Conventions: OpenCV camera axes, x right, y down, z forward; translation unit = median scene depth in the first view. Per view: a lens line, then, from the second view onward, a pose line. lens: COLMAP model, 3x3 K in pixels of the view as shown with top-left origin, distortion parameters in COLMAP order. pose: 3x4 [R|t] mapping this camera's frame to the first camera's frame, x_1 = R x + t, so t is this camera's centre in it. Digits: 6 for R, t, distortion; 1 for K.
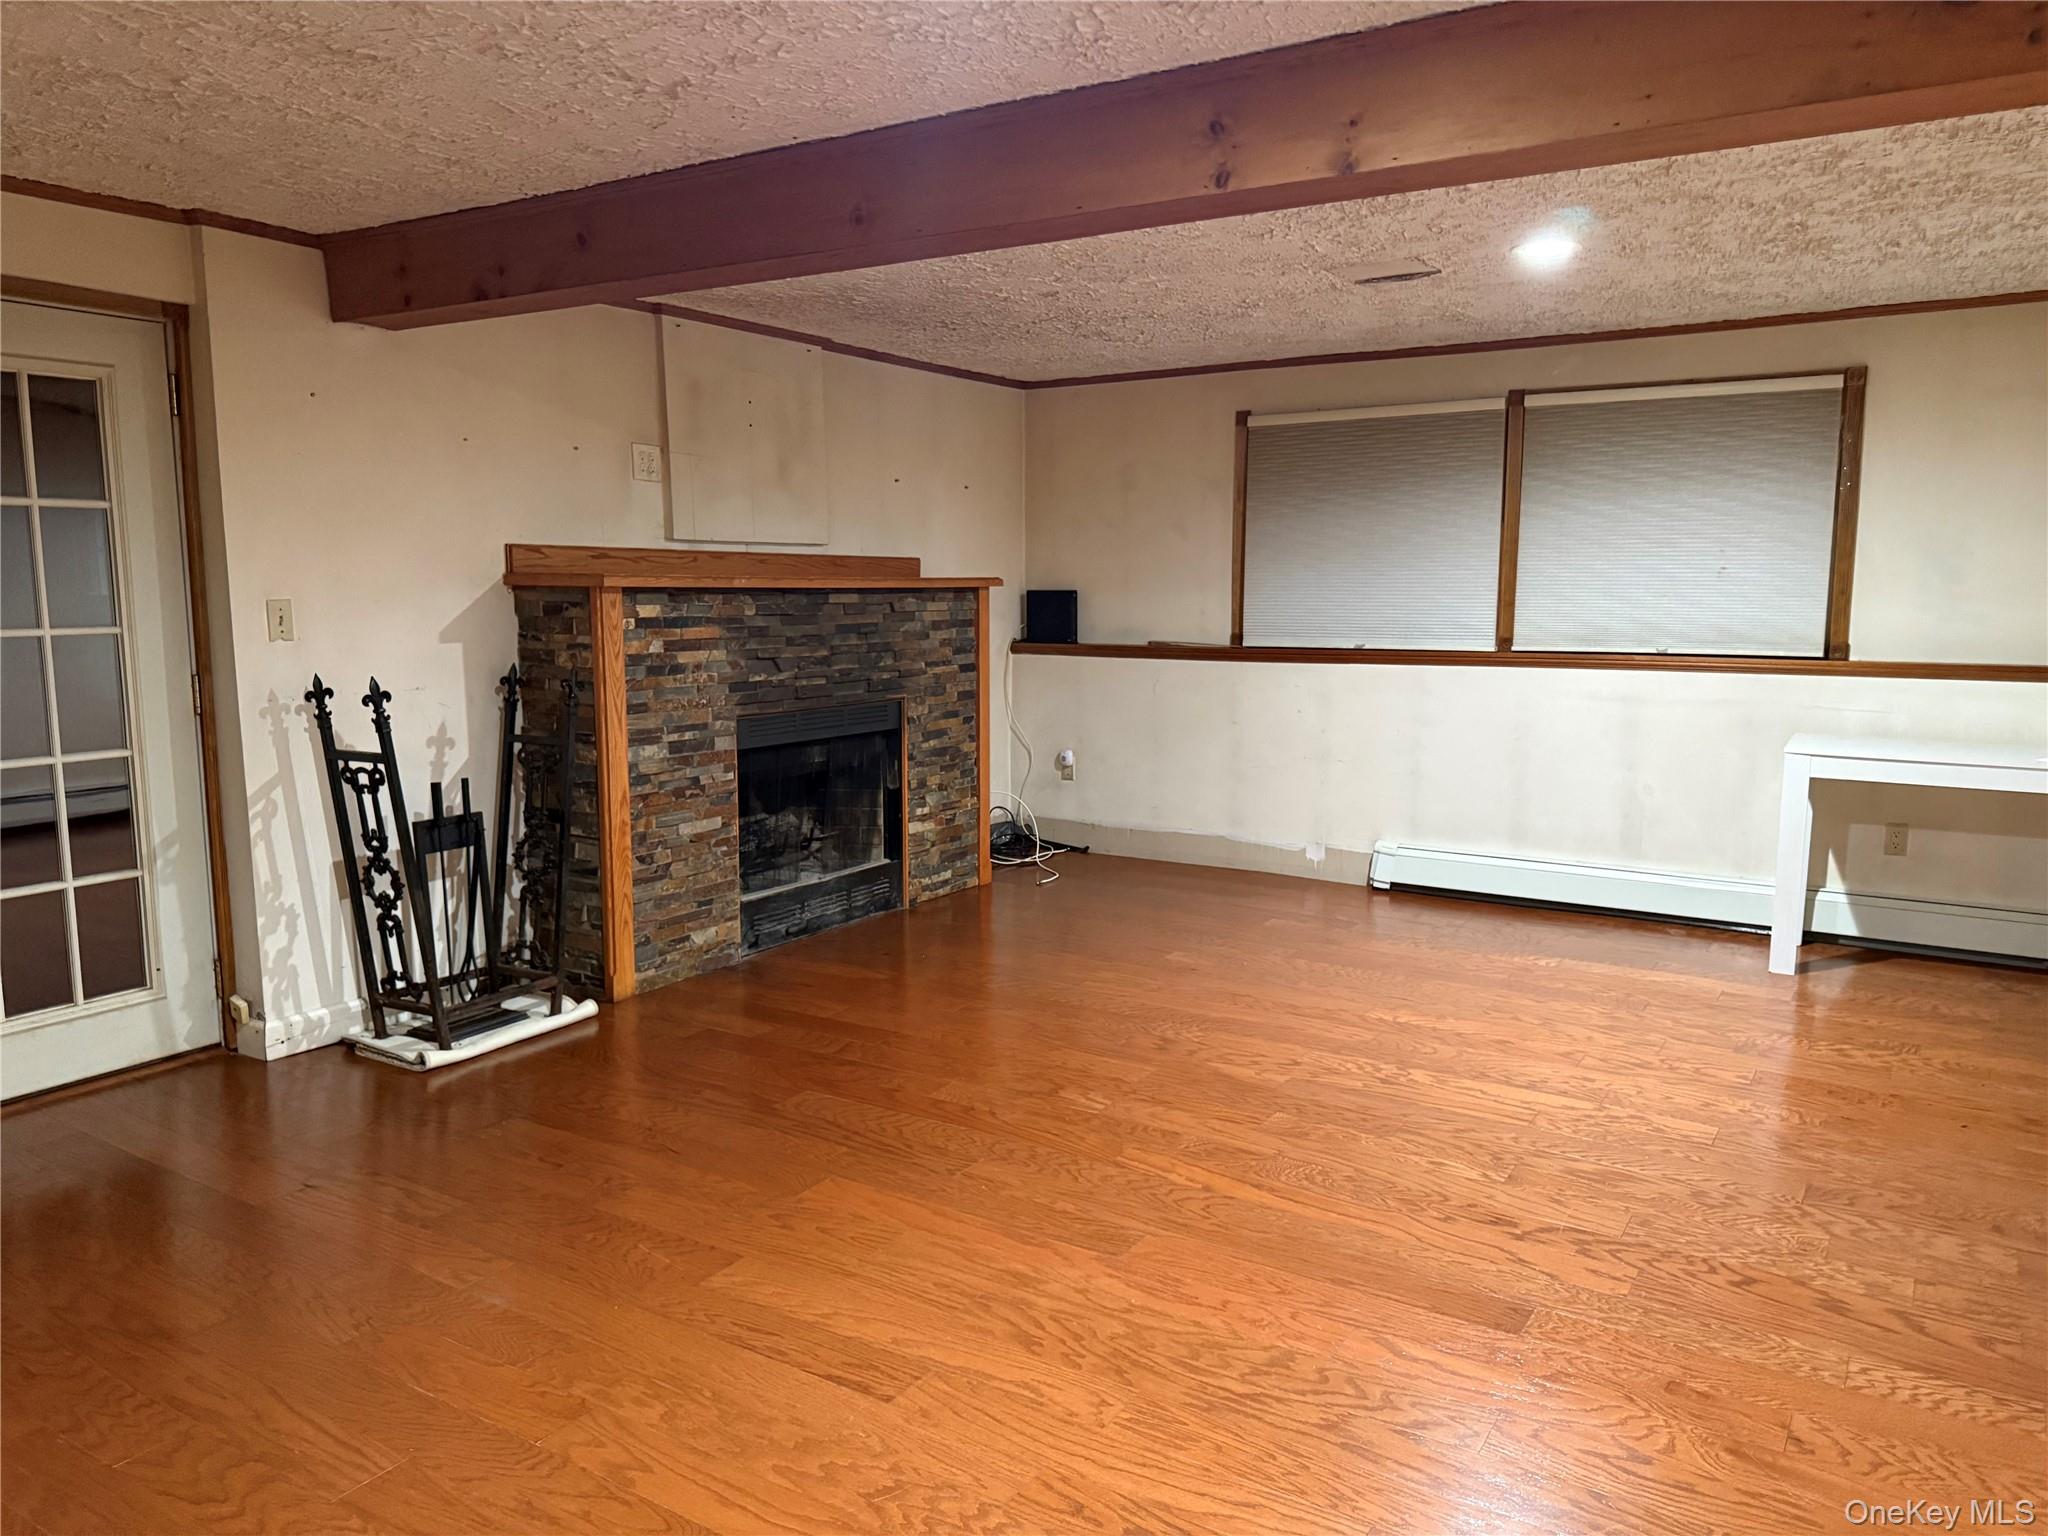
lens RADIAL K [[1419.1, 0, 955.6], [0, 1419.1, 766.0], [0, 0, 1]] dist [0.157188, -0.308095]
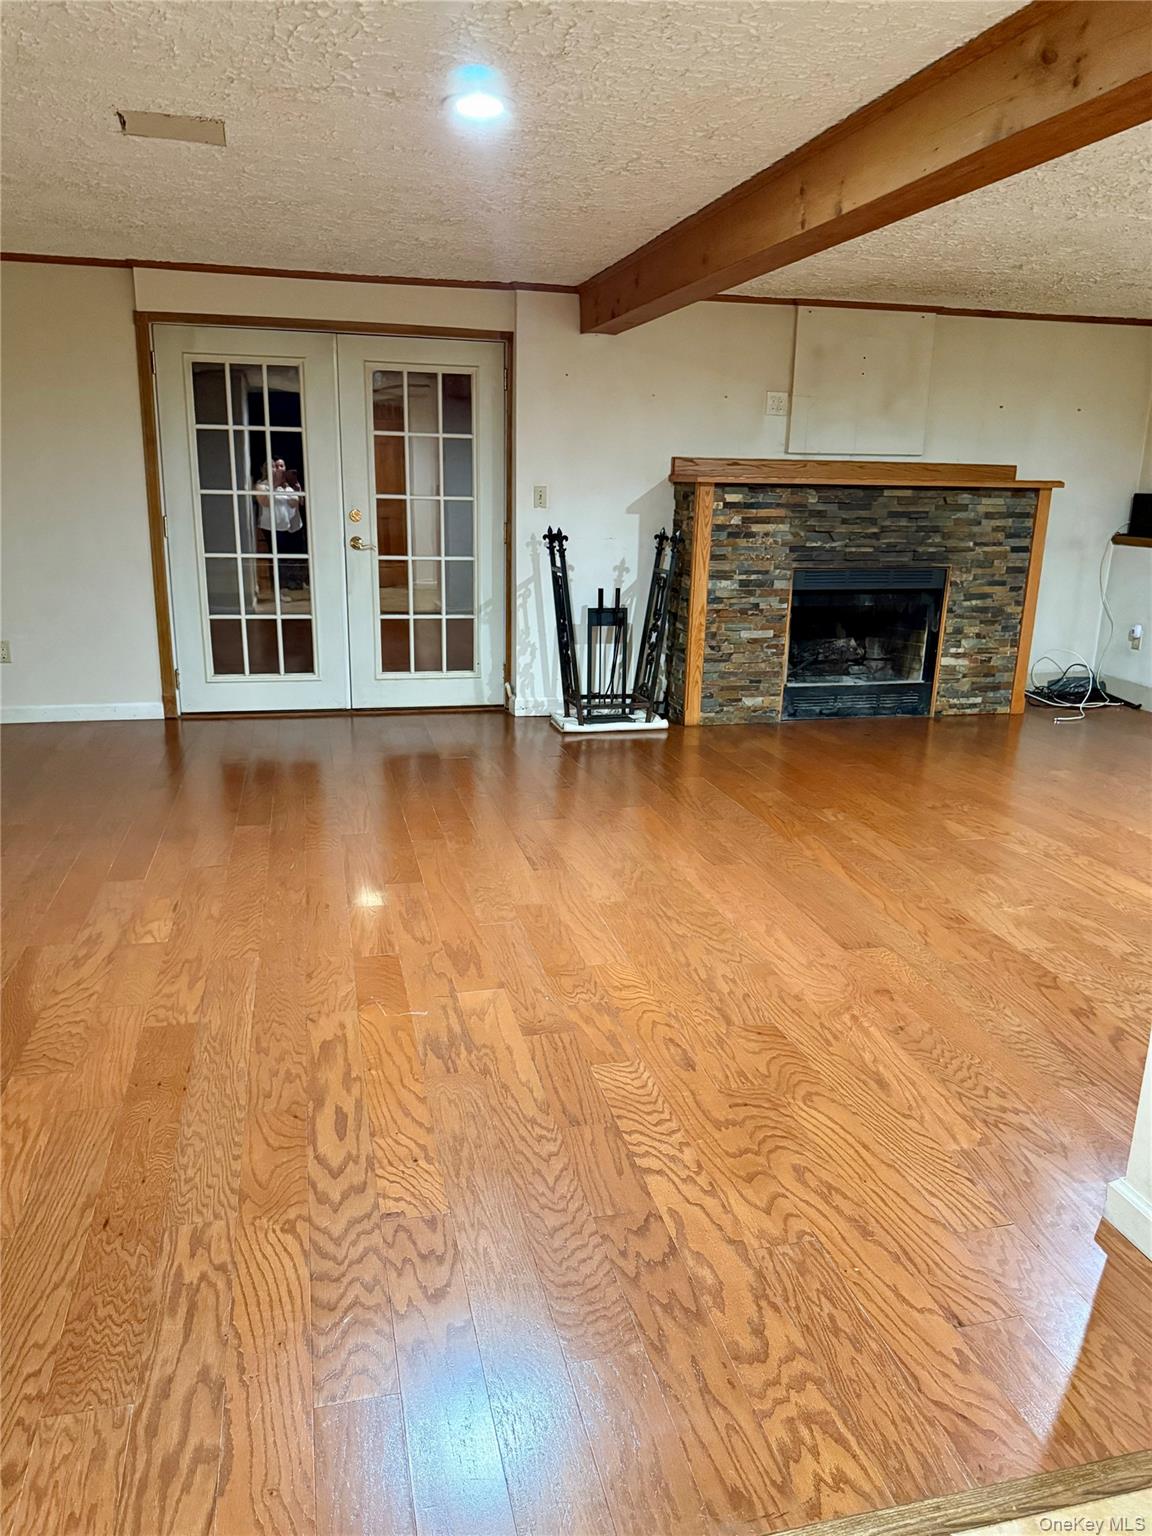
lens RADIAL K [[1064.3, 0, 566.3], [0, 1064.3, 766.0], [0, 0, 1]] dist [0.157188, -0.308095]
pose [[0.722497, 0.194241, -0.663528, 0.506489], [-0.110614, 0.979836, 0.166392, 0.009858], [0.682468, -0.046822, 0.729414, -0.057265]]
